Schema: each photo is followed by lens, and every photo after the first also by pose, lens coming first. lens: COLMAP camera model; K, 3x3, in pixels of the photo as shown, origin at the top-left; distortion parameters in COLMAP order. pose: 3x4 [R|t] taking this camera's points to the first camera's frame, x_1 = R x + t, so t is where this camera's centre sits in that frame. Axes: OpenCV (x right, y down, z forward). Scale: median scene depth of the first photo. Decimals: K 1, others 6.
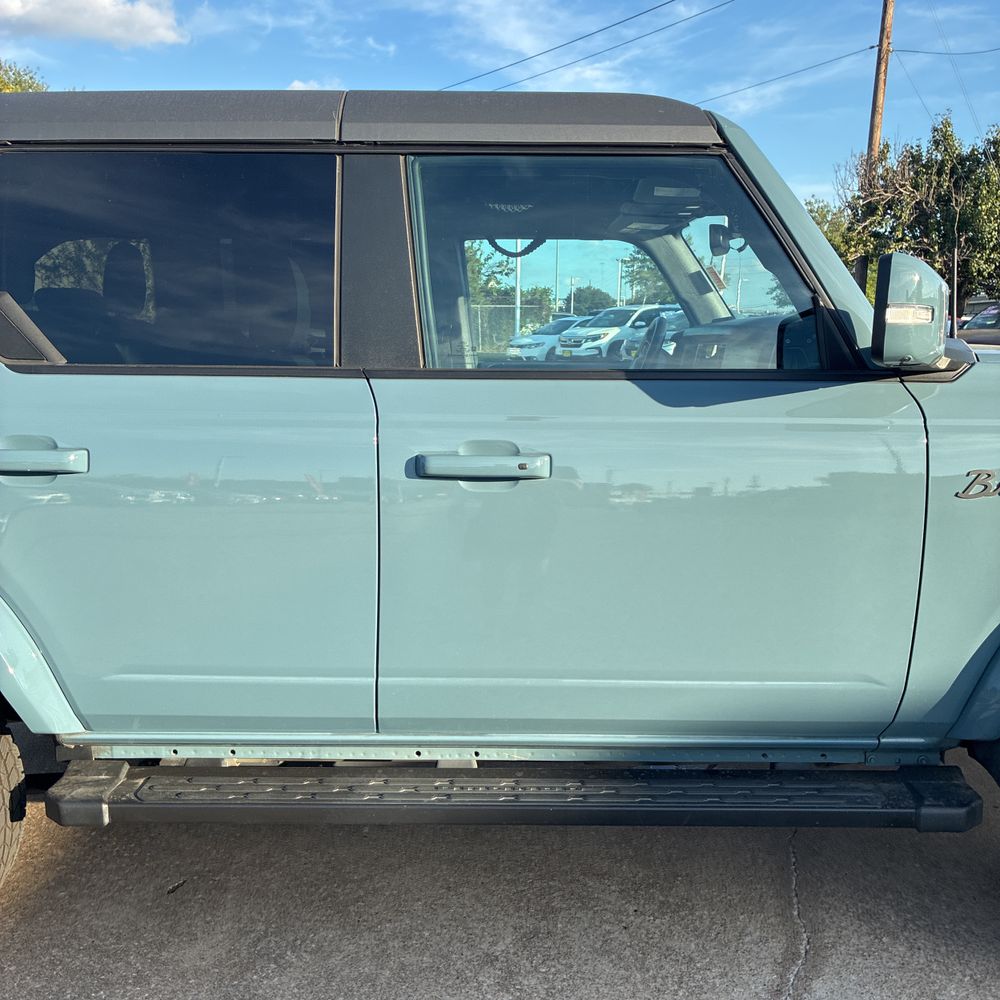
lens RADIAL K [[1008.5, 0, 502.0], [0, 1008.5, 497.5], [0, 0, 1]] dist [0.009380, 0.000000]
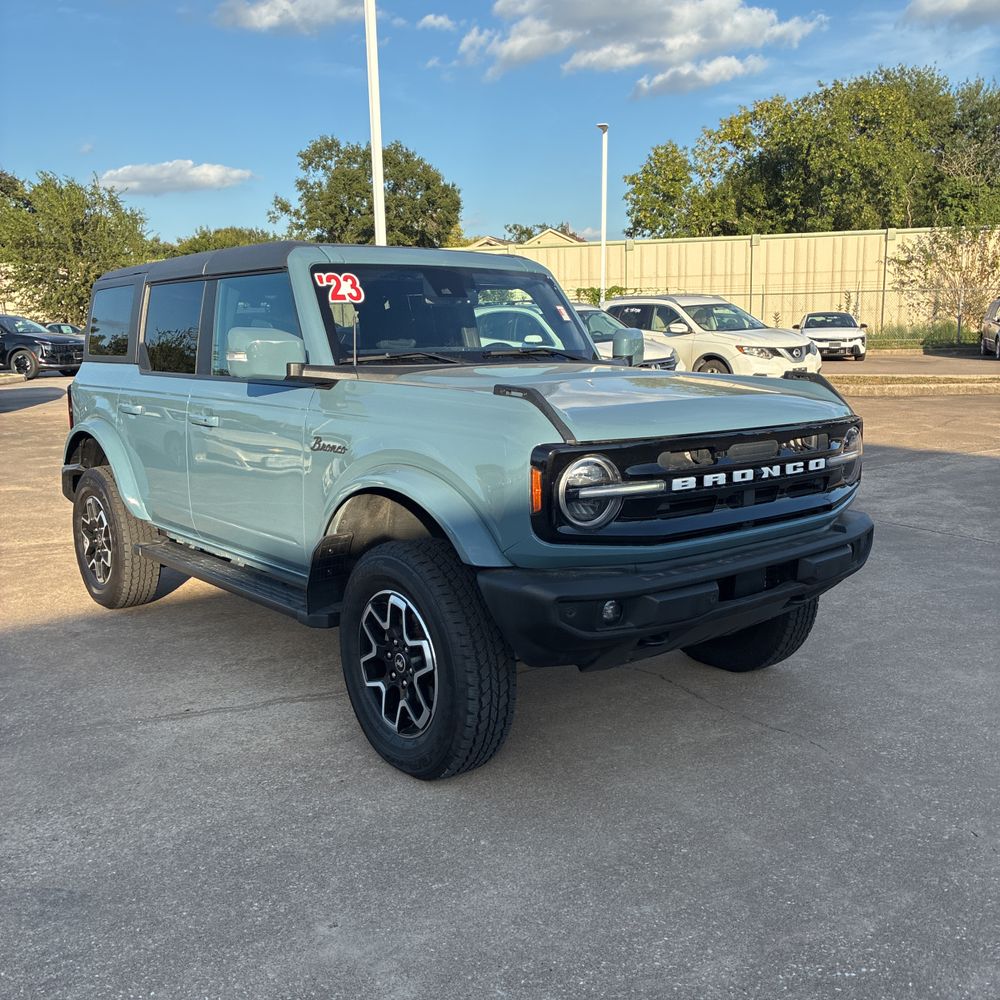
lens RADIAL K [[1008.5, 0, 495.0], [0, 1008.5, 491.2], [0, 0, 1]] dist [0.009380, 0.000000]
pose [[0.655116, 0.106768, -0.747946, 0.172305], [-0.100560, 0.993479, 0.053738, -0.004782], [0.748806, 0.040009, 0.661581, 0.000014]]
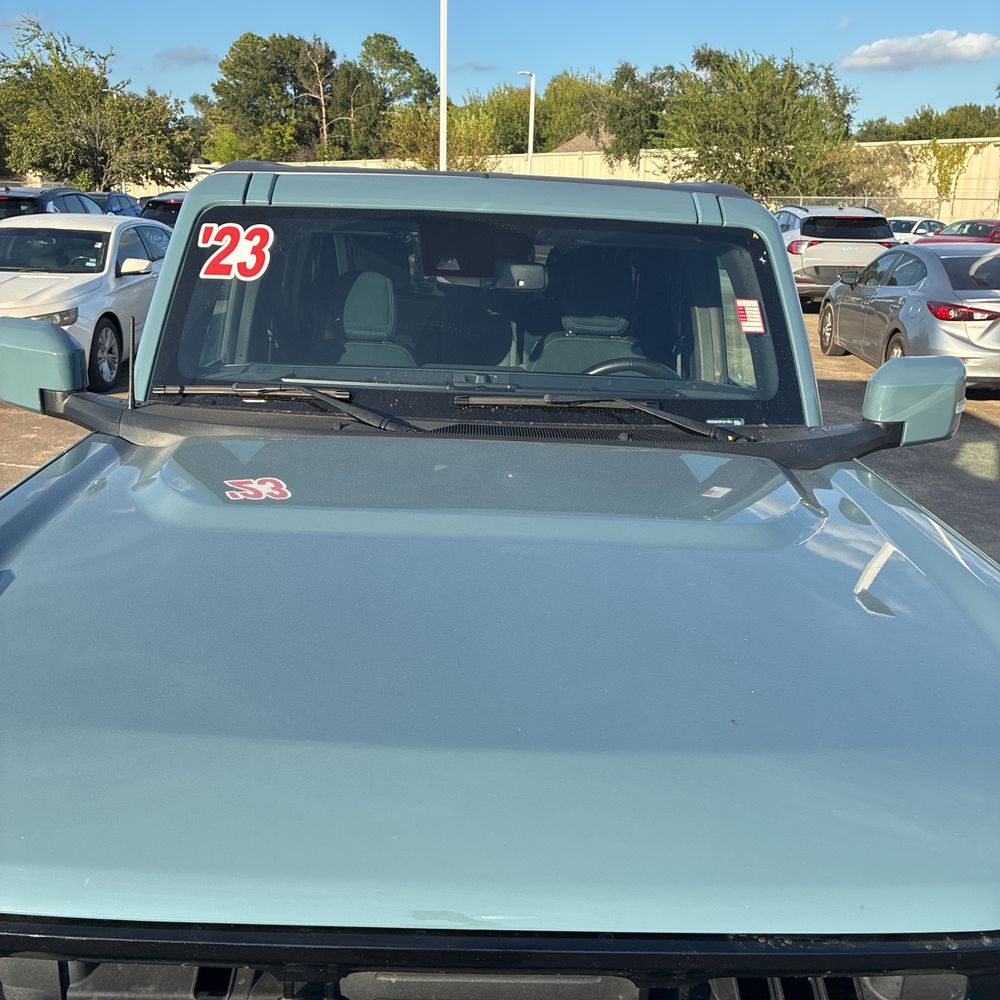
lens RADIAL K [[1008.5, 0, 511.4], [0, 1008.5, 485.6], [0, 0, 1]] dist [0.009380, 0.000000]
pose [[0.054481, 0.264061, -0.962966, 0.124583], [-0.187765, 0.949903, 0.249856, -0.034569], [0.980702, 0.167199, 0.101333, 0.110423]]
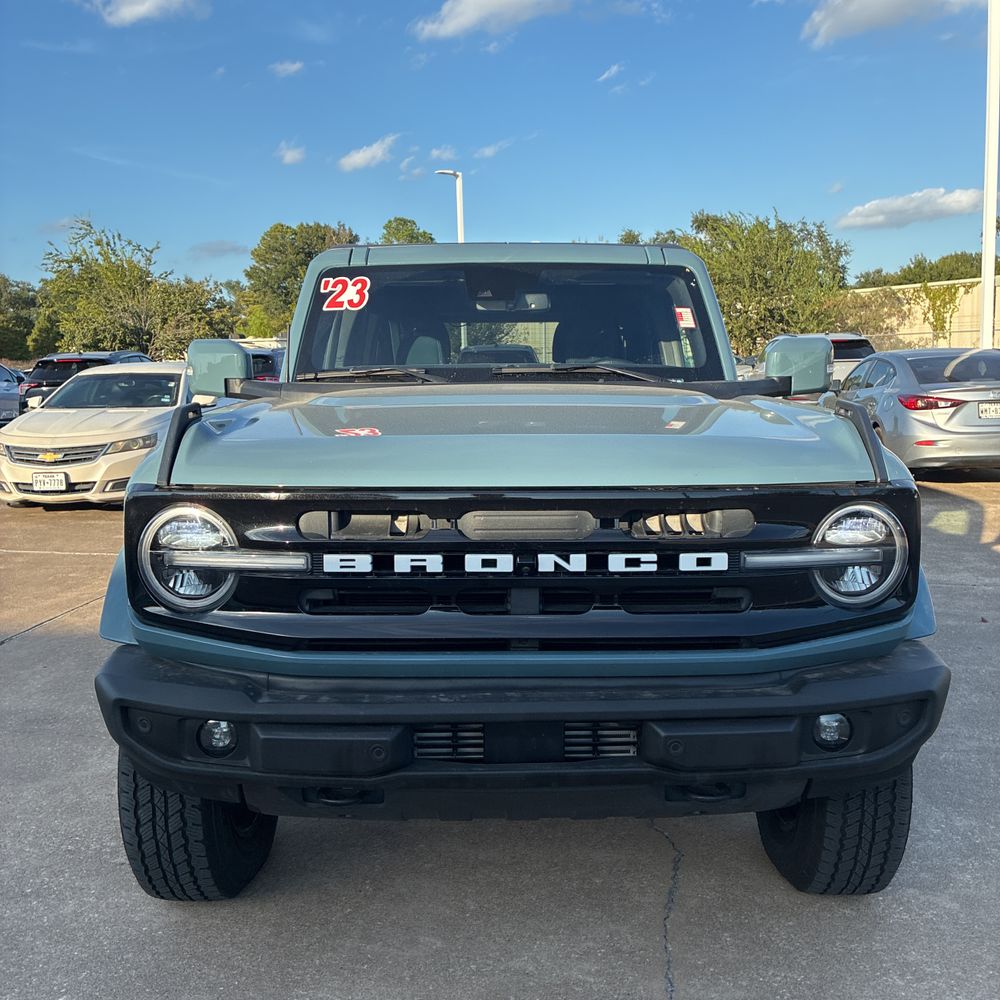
lens RADIAL K [[1008.5, 0, 510.1], [0, 1008.5, 476.8], [0, 0, 1]] dist [0.009380, 0.000000]
pose [[0.035904, 0.099674, -0.994372, 0.173926], [-0.140787, 0.985595, 0.093711, -0.017821], [0.989389, 0.136630, 0.049419, 0.110793]]
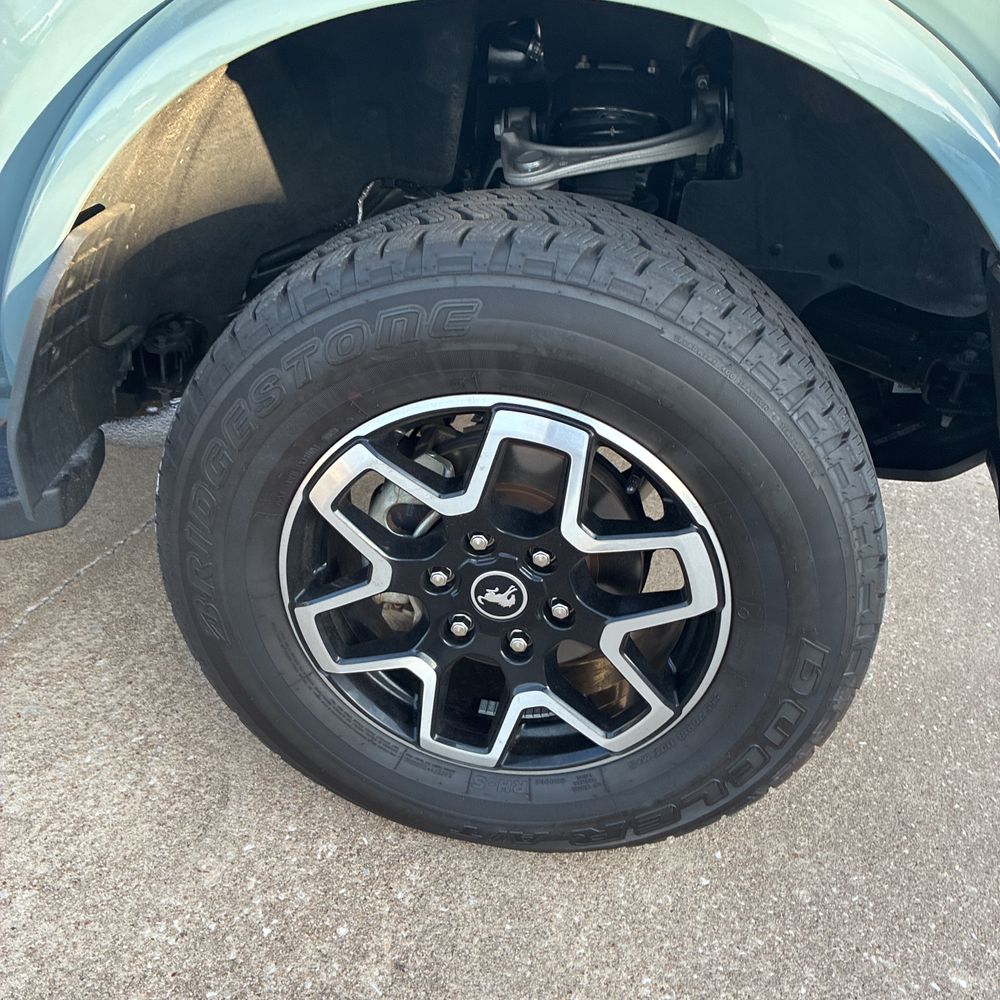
lens RADIAL K [[1008.5, 0, 473.2], [0, 1008.5, 471.8], [0, 0, 1]] dist [0.009380, 0.000000]
pose [[0.991876, 0.099629, -0.079101, 0.063746], [-0.065807, 0.933989, 0.351189, 0.006277], [0.108869, -0.343131, 0.932957, 0.042271]]
